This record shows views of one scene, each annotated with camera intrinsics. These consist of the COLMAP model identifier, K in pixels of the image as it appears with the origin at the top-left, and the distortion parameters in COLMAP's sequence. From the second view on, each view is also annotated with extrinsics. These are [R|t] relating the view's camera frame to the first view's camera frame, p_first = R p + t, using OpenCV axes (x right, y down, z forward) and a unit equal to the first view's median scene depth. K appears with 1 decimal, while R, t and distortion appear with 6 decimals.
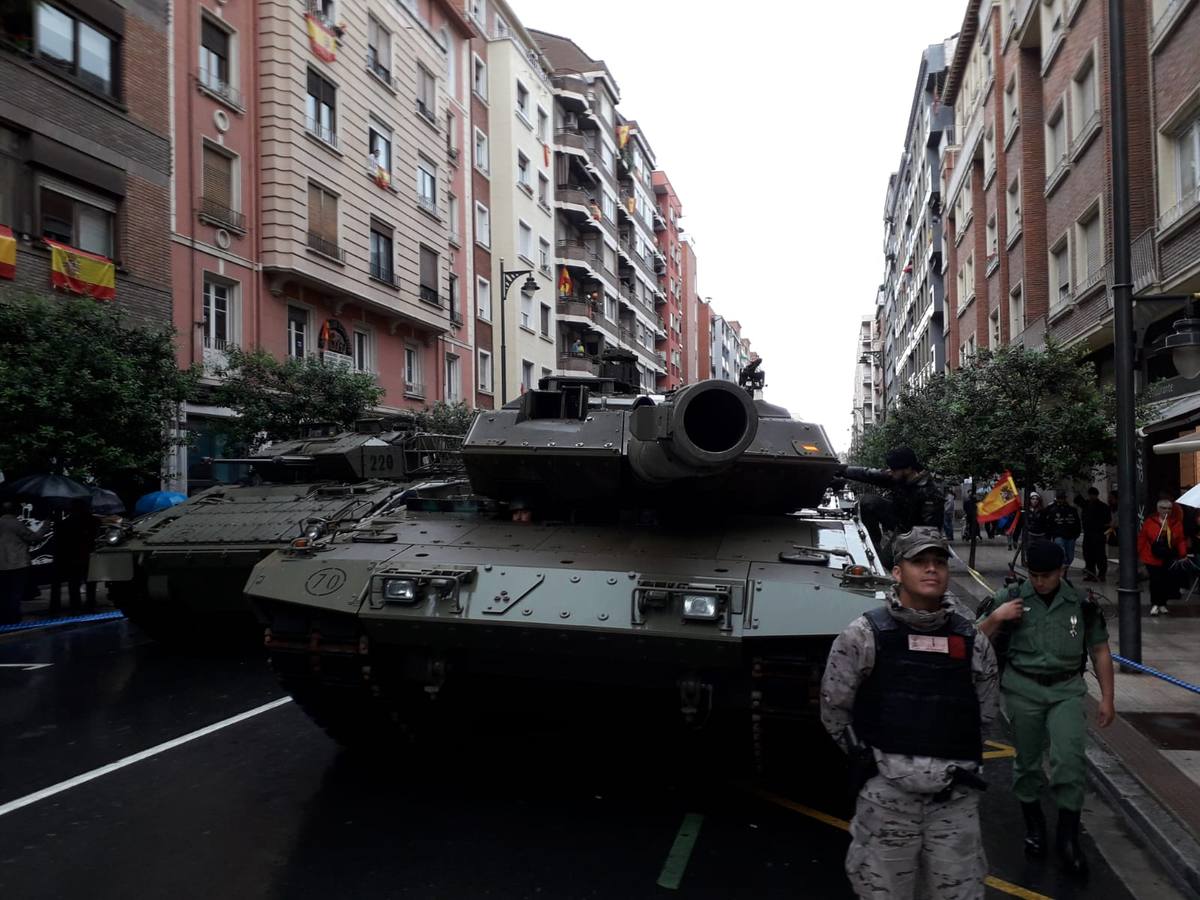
lens RADIAL K [[957.6, 0, 600.8], [0, 957.6, 450.1], [0, 0, 1]] dist [0.039283, -0.000811]
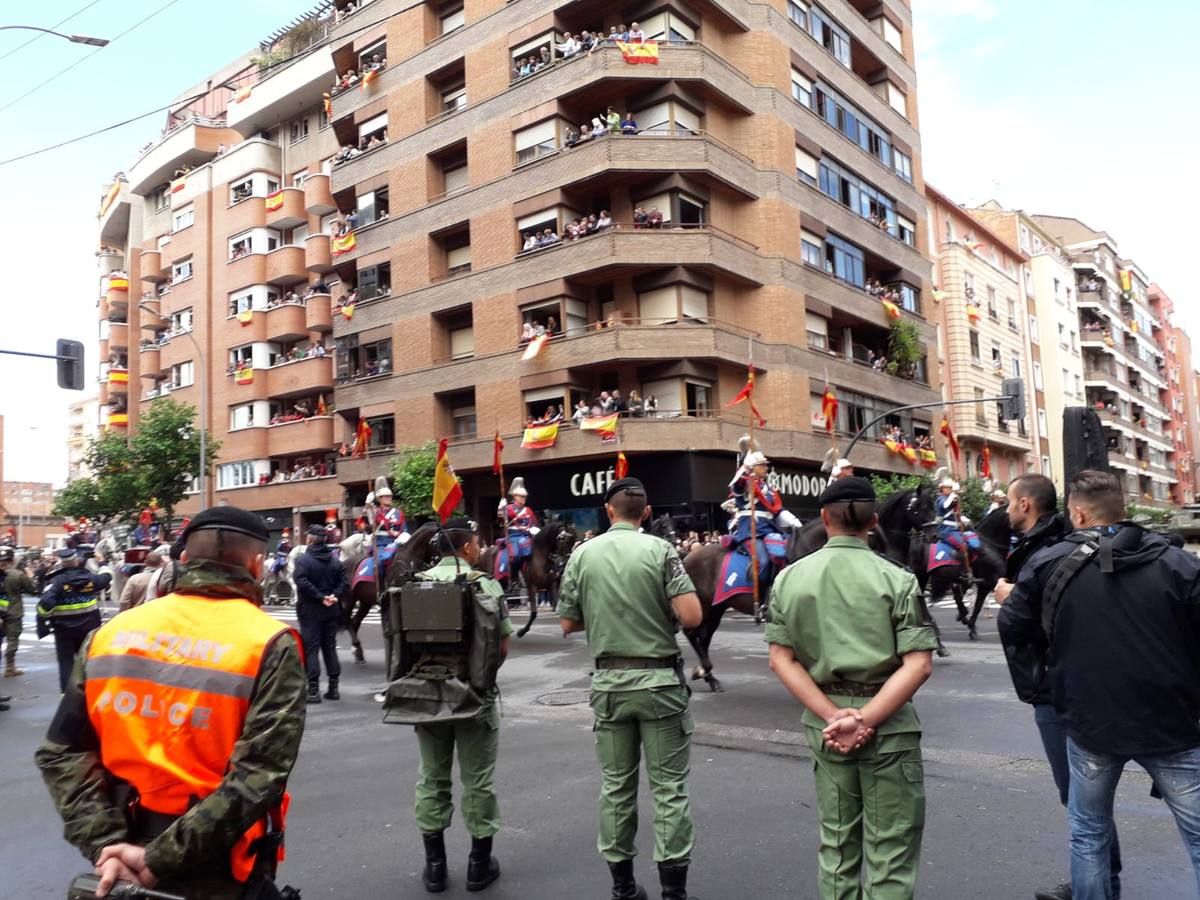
lens RADIAL K [[957.6, 0, 600.1], [0, 957.6, 450.4], [0, 0, 1]] dist [0.039283, -0.000811]
pose [[0.899908, -0.078065, -0.429036, -0.072590], [0.043505, 0.995010, -0.089794, -0.005437], [0.433904, 0.062141, 0.898813, -0.494575]]
